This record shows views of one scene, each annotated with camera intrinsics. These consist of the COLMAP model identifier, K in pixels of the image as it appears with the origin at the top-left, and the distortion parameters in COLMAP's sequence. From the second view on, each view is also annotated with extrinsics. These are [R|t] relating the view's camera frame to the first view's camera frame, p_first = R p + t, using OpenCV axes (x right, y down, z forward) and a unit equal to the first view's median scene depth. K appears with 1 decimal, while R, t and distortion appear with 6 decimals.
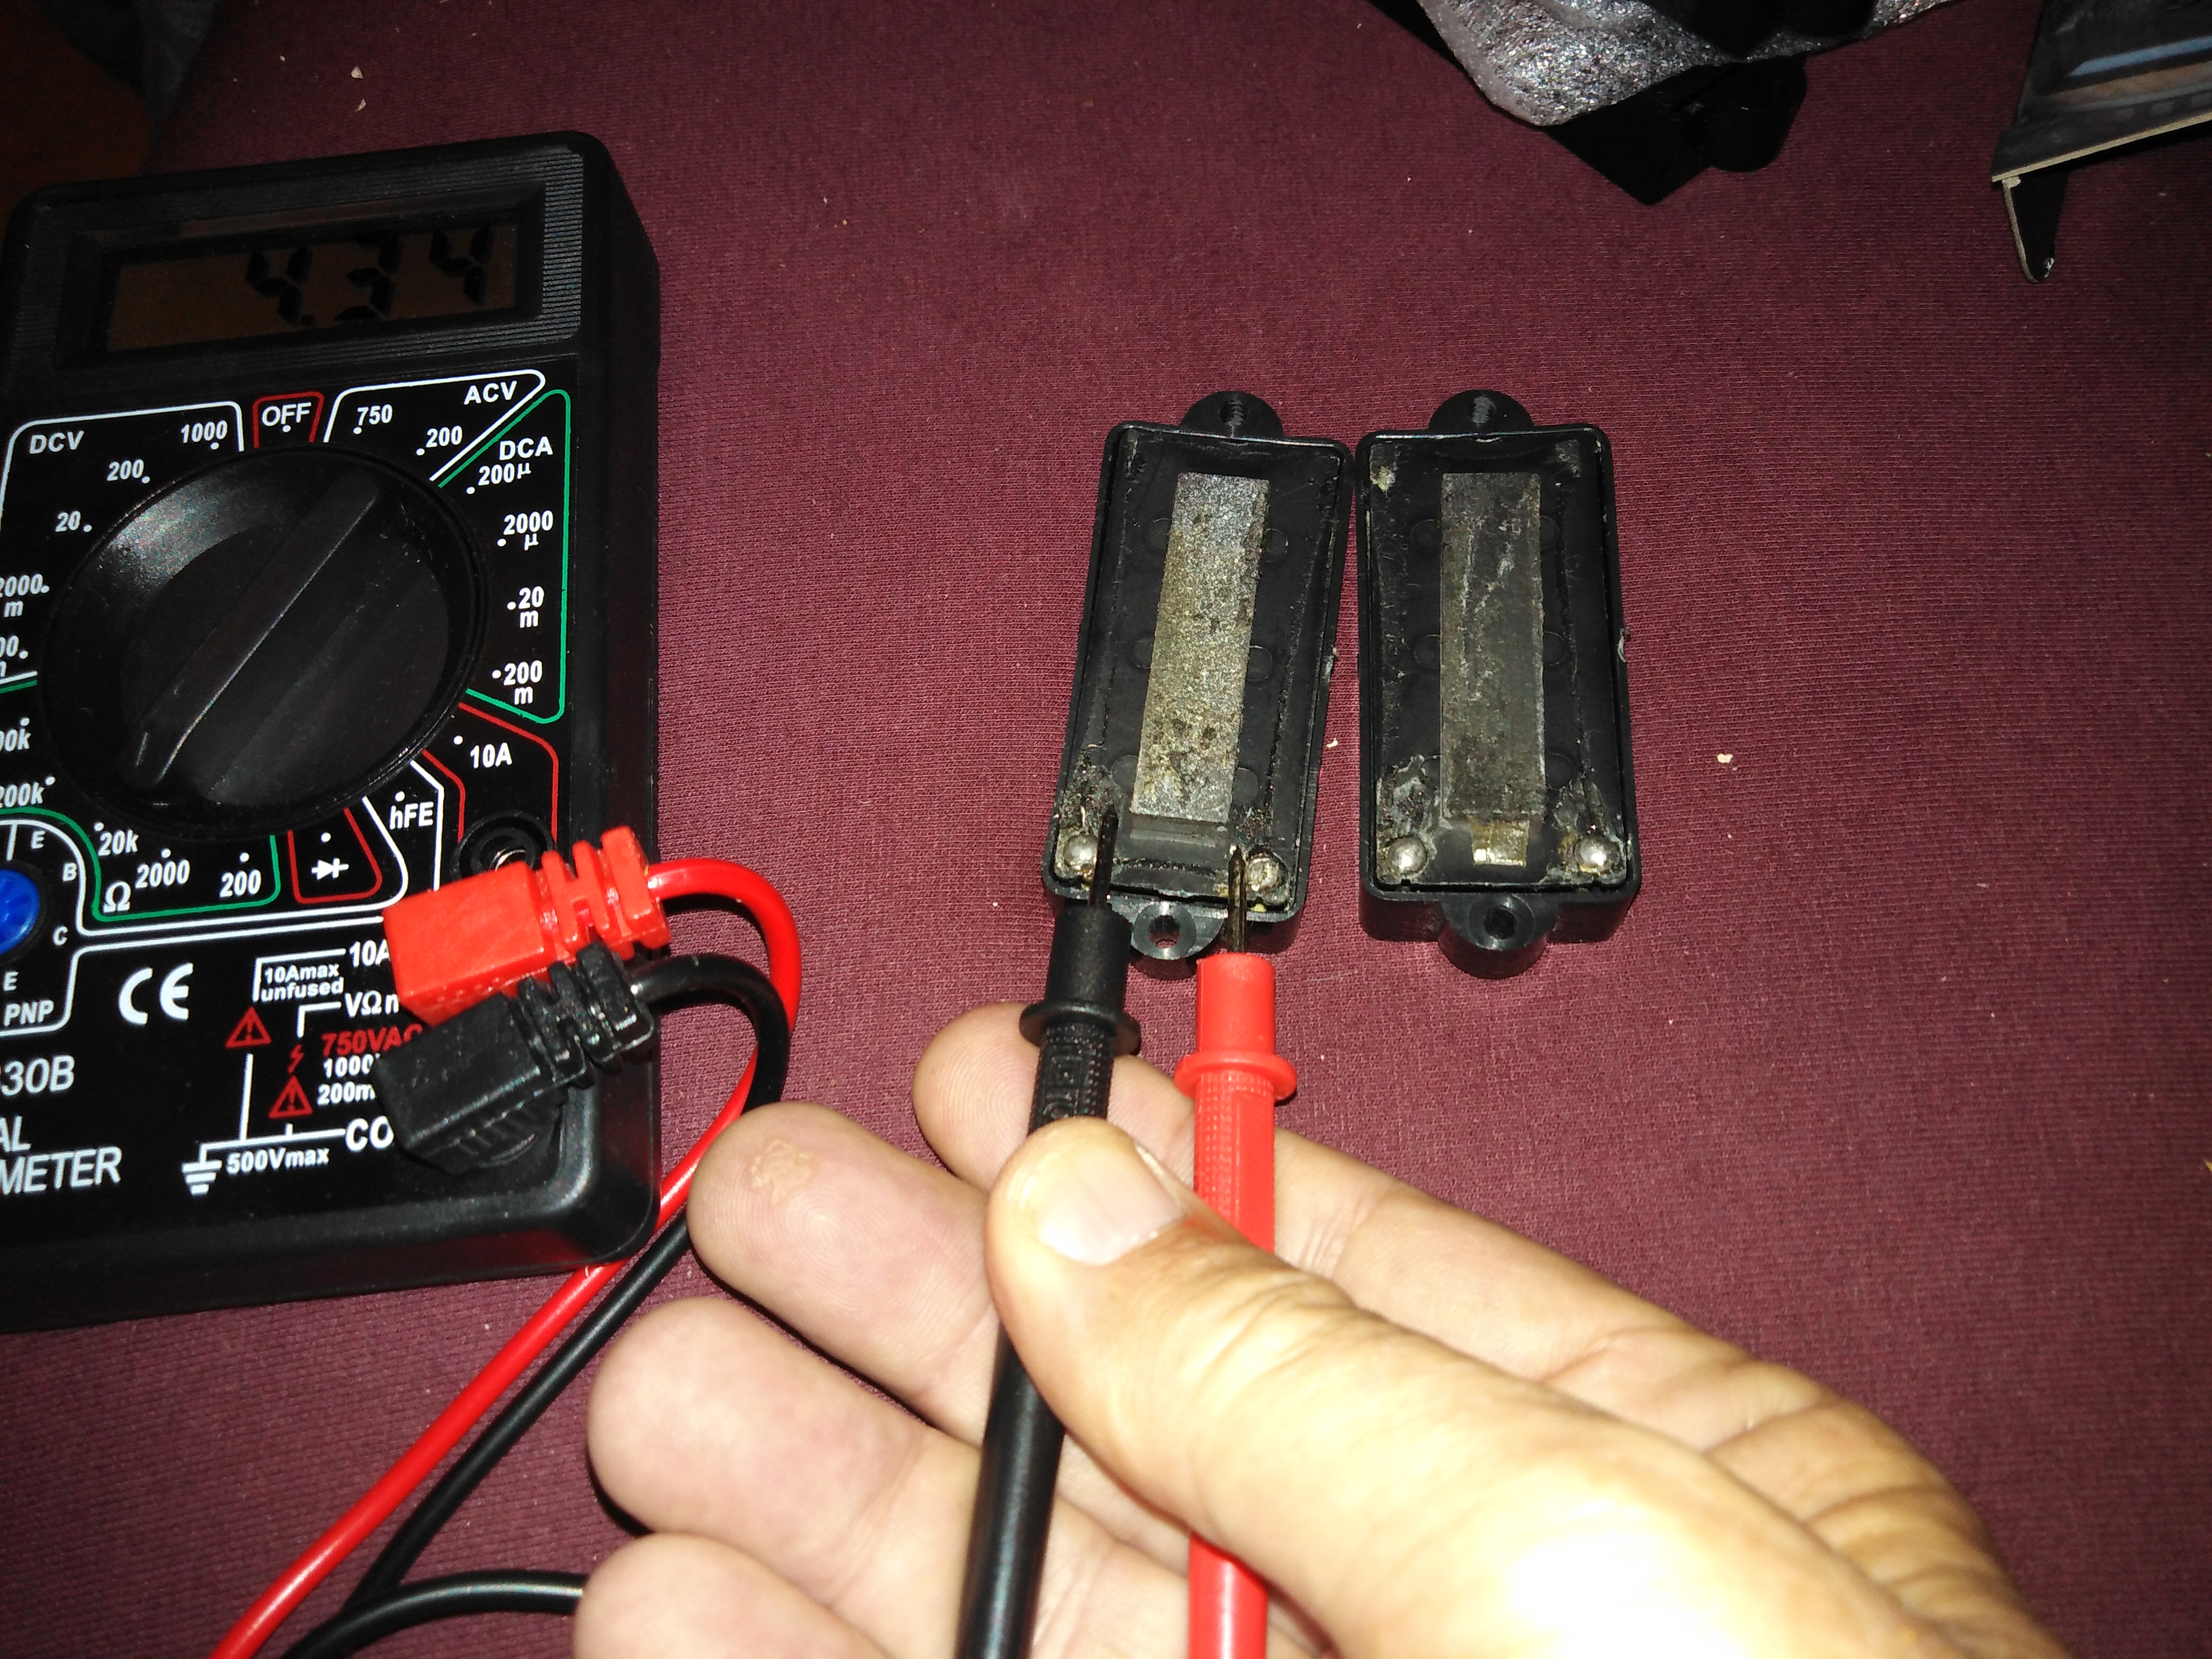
lens RADIAL K [[1679.0, 0, 1106.0], [0, 1679.0, 829.5], [0, 0, 1]] dist [-0.111417, 0.074353]
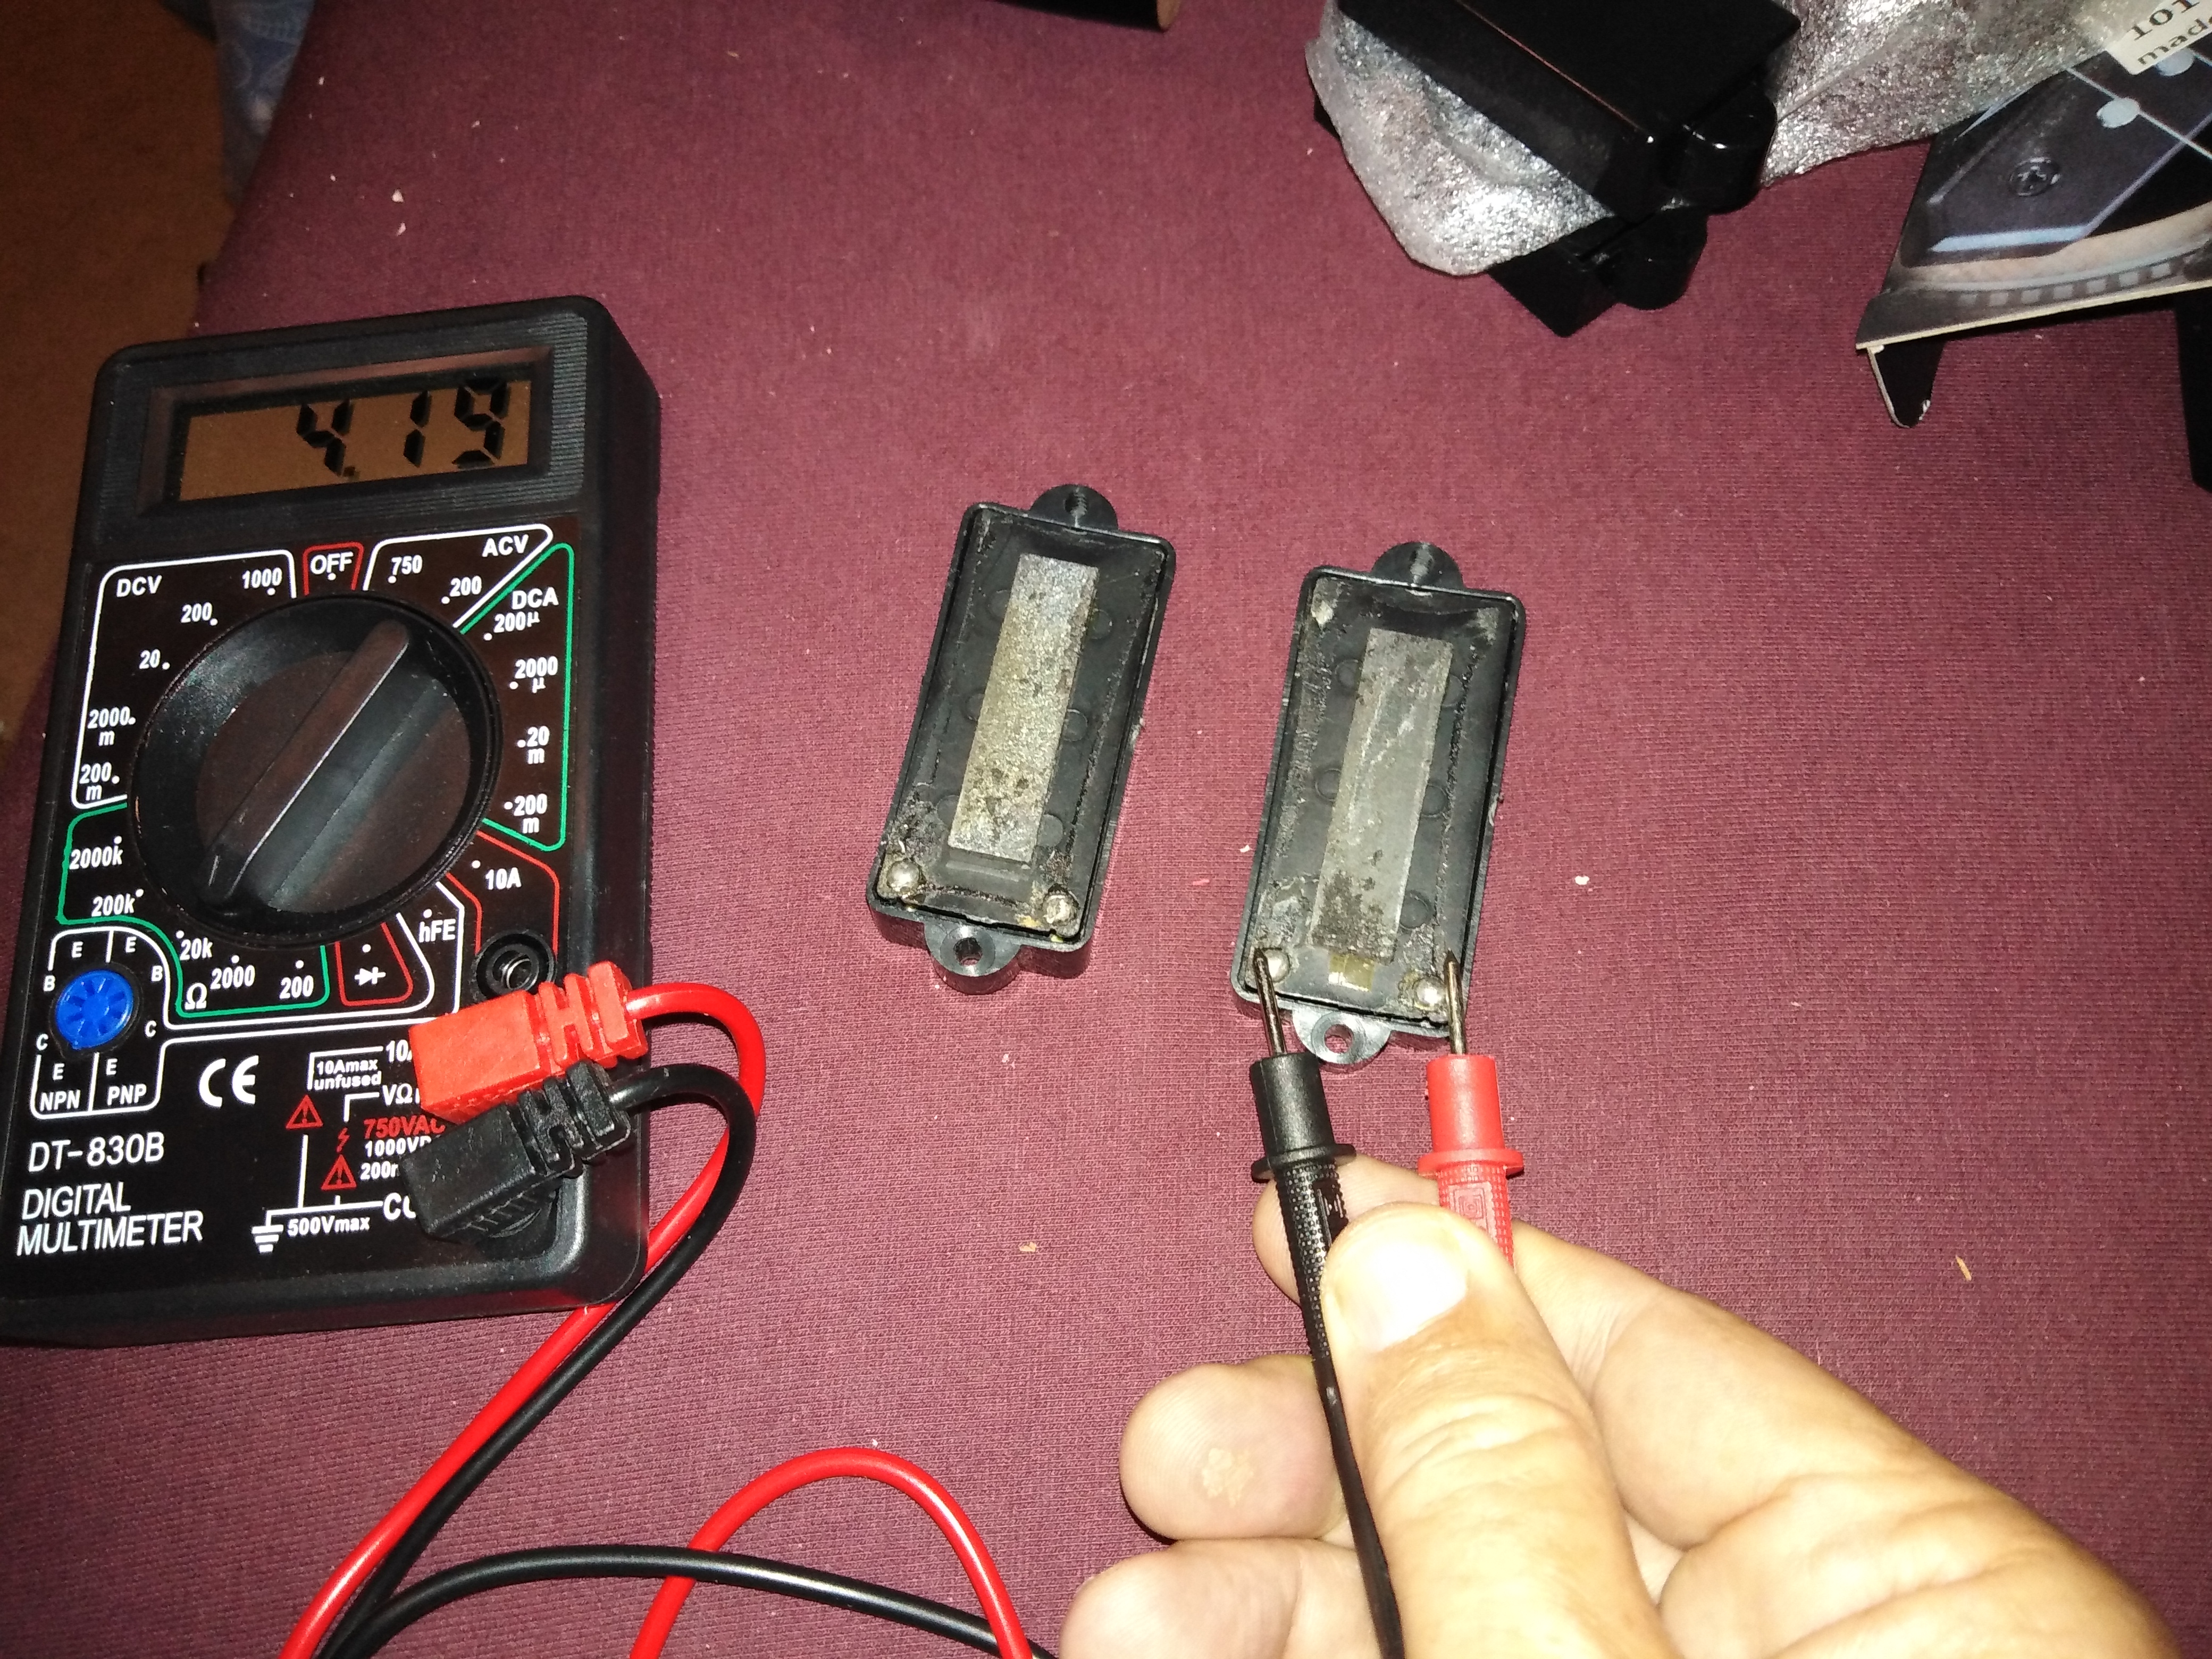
lens RADIAL K [[1670.8, 0, 1111.4], [0, 1670.8, 832.4], [0, 0, 1]] dist [-0.115883, 0.071310]
pose [[0.999253, 0.016914, -0.034761, 0.105287], [-0.015048, 0.998467, 0.053269, -0.149845], [0.035609, -0.052706, 0.997975, -0.160667]]
